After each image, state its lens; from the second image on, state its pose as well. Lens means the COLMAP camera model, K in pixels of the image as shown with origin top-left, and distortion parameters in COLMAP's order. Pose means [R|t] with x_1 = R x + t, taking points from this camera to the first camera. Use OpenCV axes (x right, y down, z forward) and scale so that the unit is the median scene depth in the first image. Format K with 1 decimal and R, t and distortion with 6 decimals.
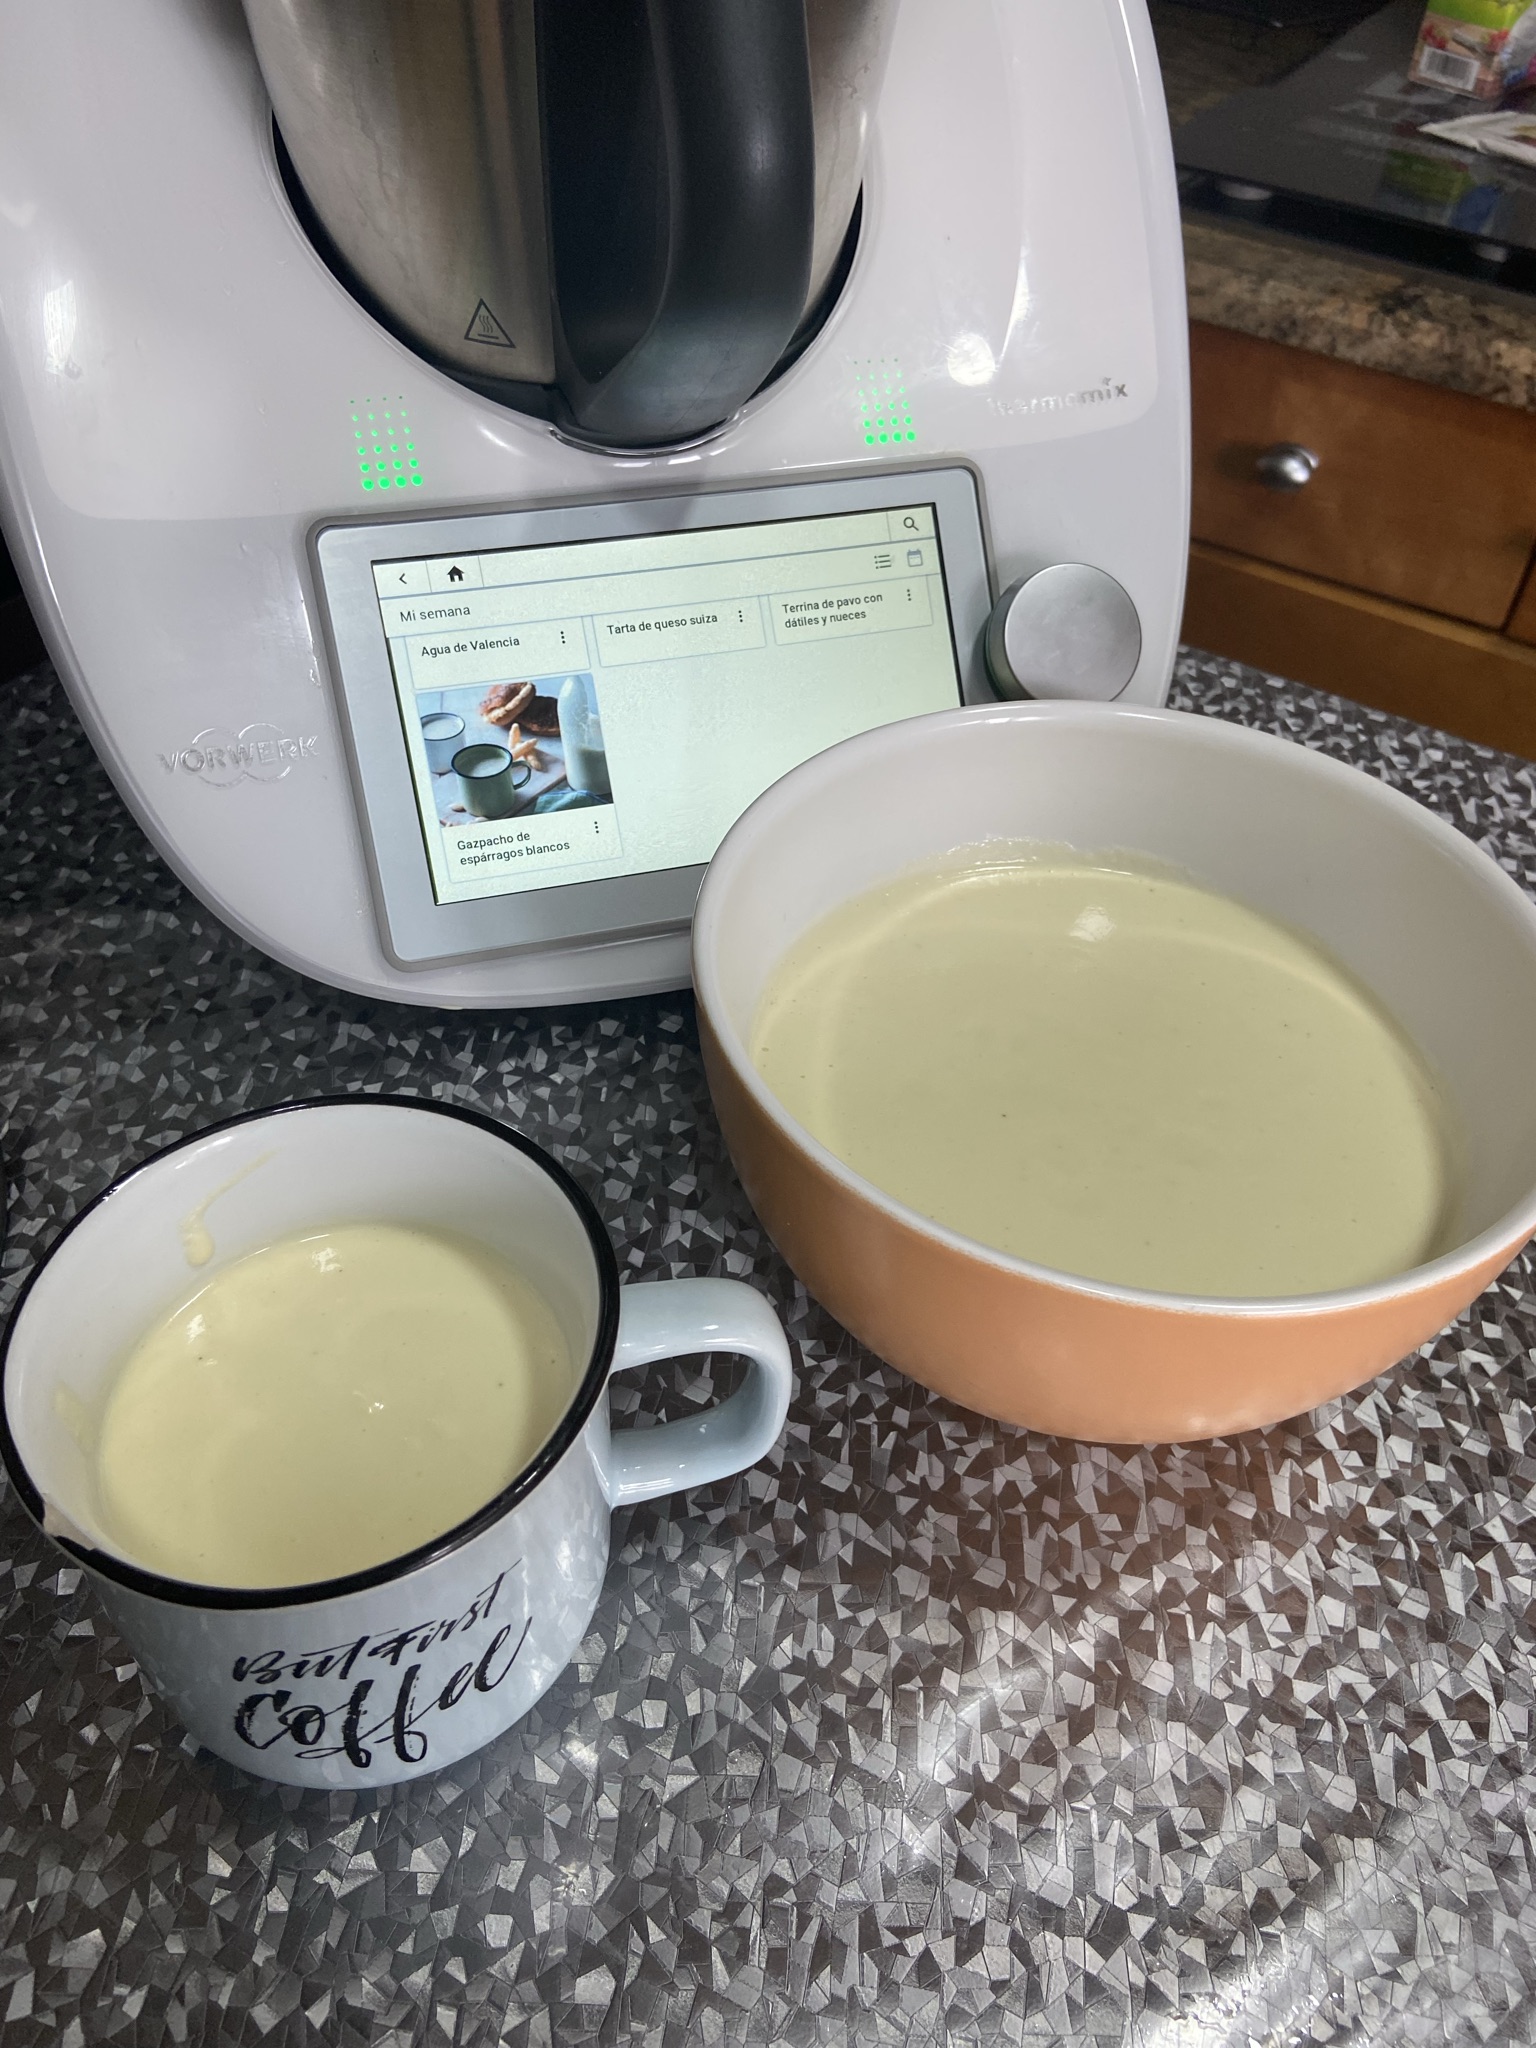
lens RADIAL K [[1594.2, 0, 803.6], [0, 1594.2, 1025.4], [0, 0, 1]] dist [0.097543, -0.110318]
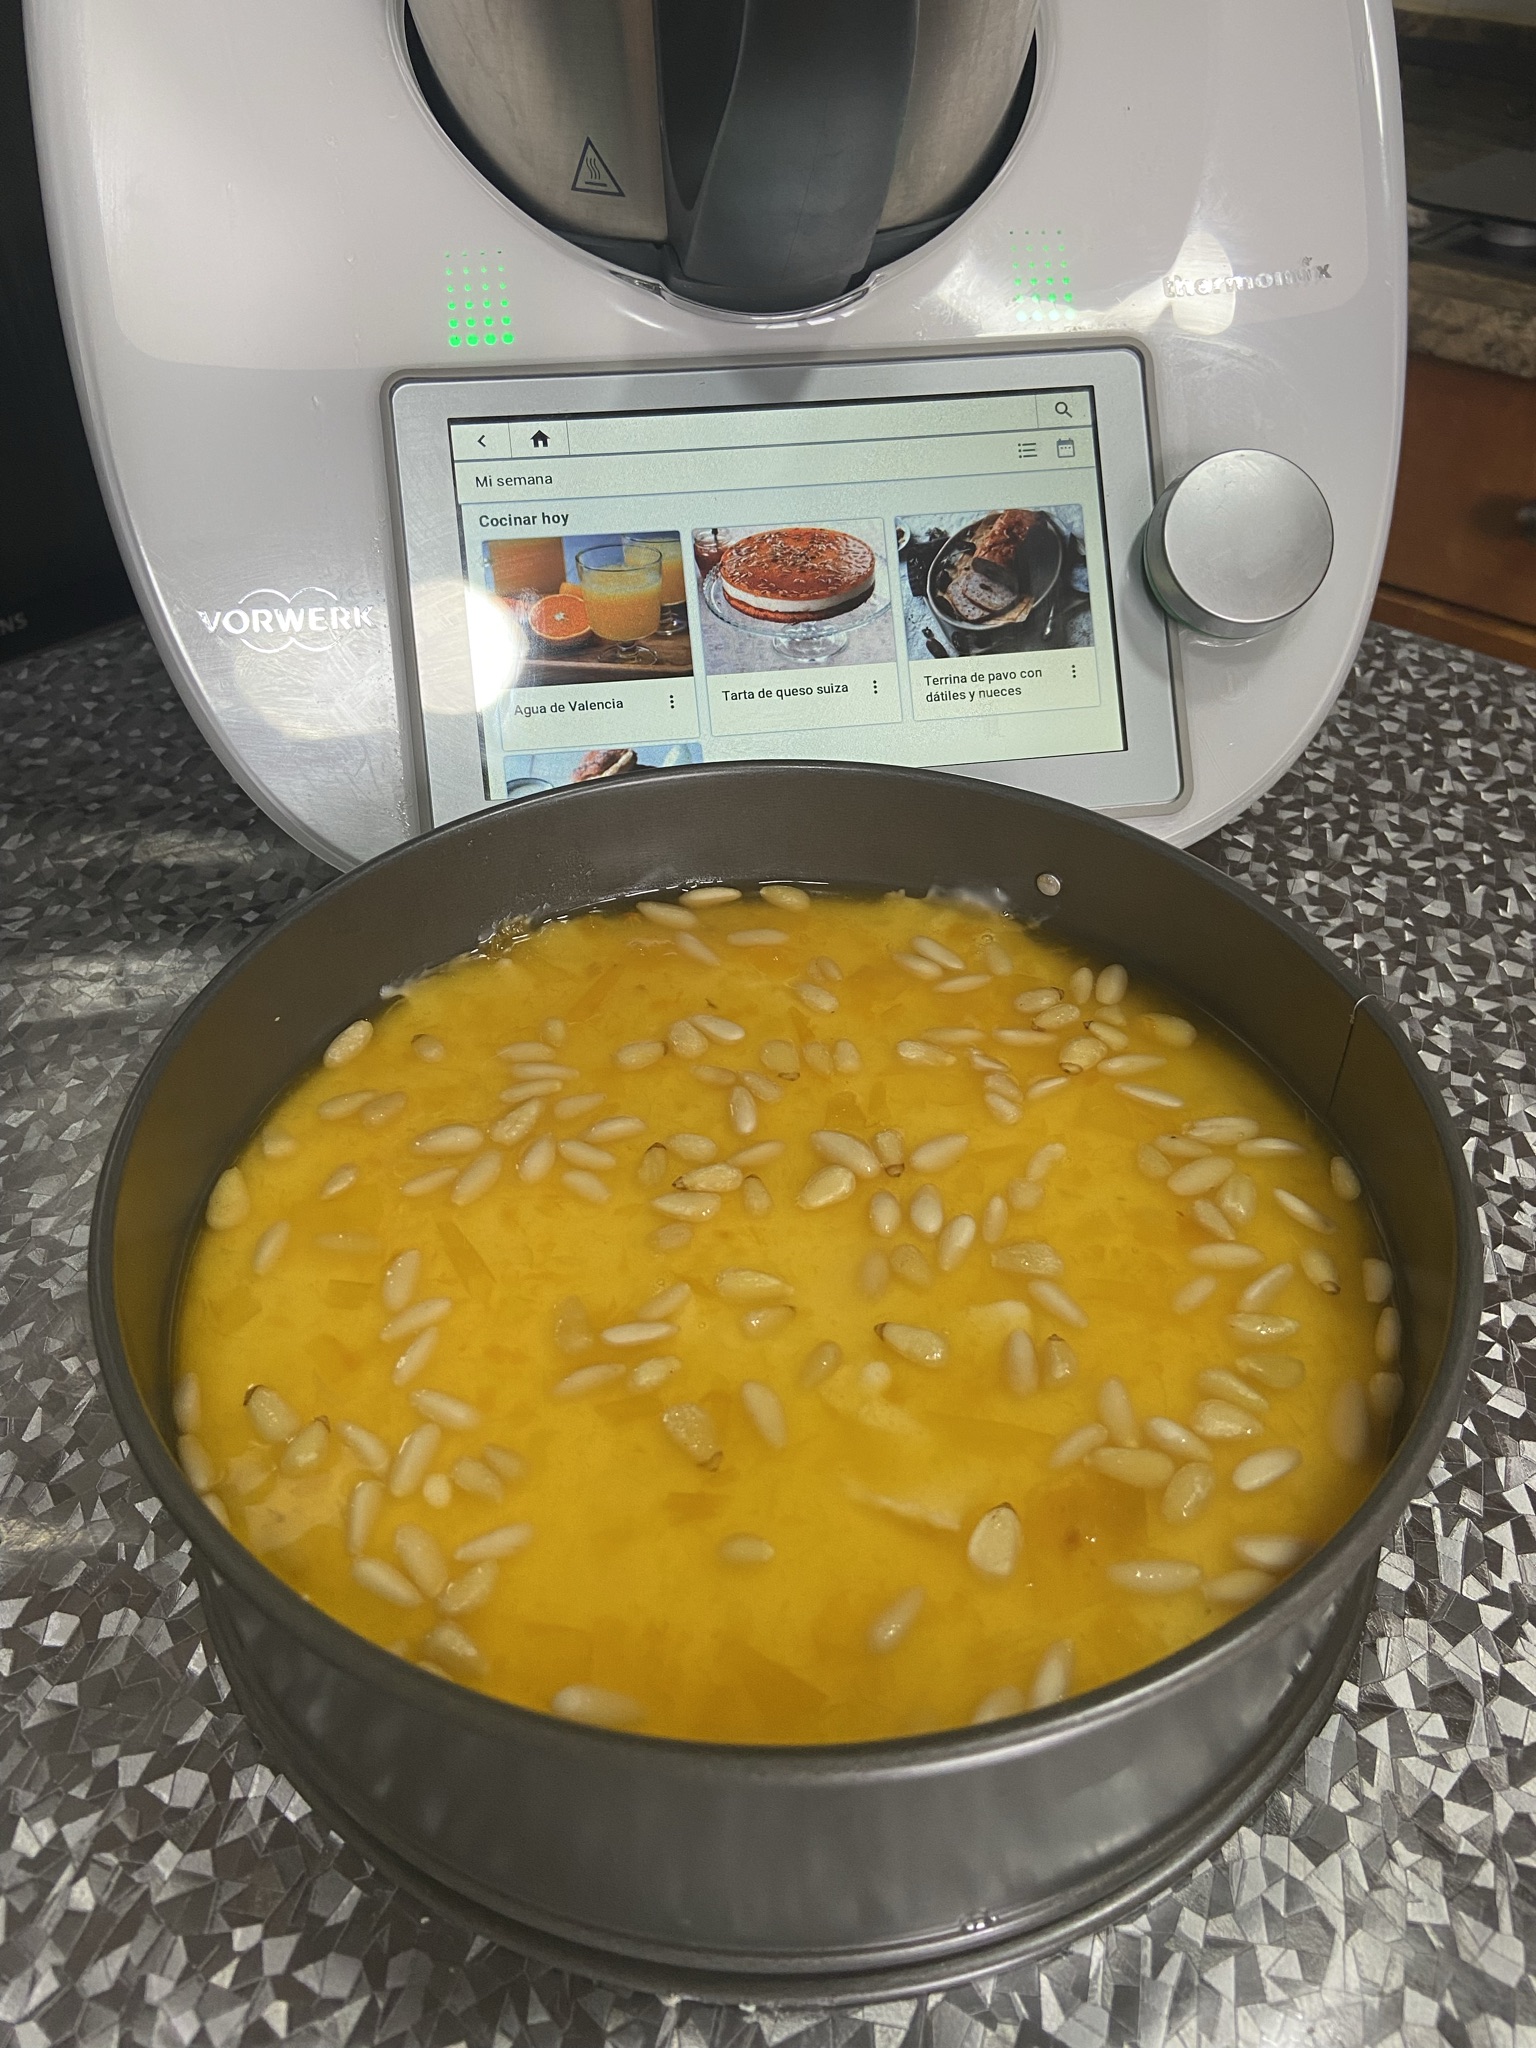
lens RADIAL K [[1594.2, 0, 803.6], [0, 1594.2, 1025.4], [0, 0, 1]] dist [0.097543, -0.110318]
pose [[0.988015, 0.060369, -0.142064, 0.077659], [-0.071814, 0.994452, -0.076857, 0.104607], [0.136636, 0.086138, 0.986869, 0.157275]]
